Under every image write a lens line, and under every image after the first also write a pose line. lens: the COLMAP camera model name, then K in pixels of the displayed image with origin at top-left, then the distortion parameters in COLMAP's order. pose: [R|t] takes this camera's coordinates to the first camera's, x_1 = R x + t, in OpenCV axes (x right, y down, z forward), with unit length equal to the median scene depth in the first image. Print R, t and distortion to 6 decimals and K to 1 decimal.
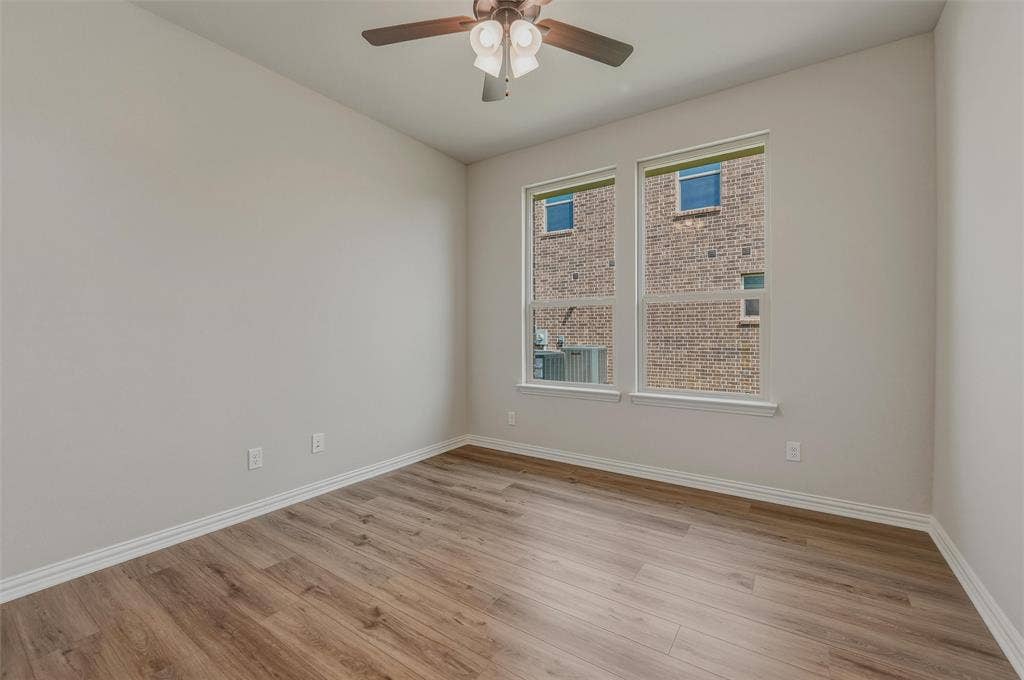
lens RADIAL K [[424.3, 0, 510.3], [0, 424.3, 337.7], [0, 0, 1]] dist [-0.010716, -0.000390]
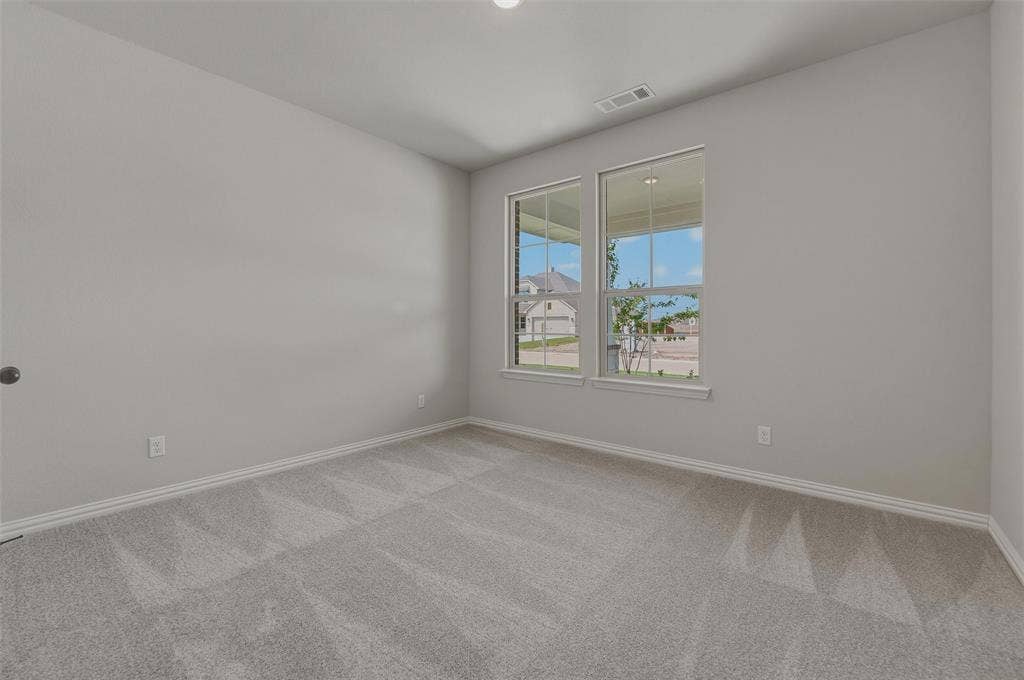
lens RADIAL K [[424.3, 0, 531.6], [0, 424.3, 323.8], [0, 0, 1]] dist [-0.010716, -0.000390]
pose [[0.997760, 0.001330, -0.066877, 0.173788], [-0.002040, 0.999942, -0.010552, 0.000044], [0.066859, 0.010665, 0.997705, -0.118611]]
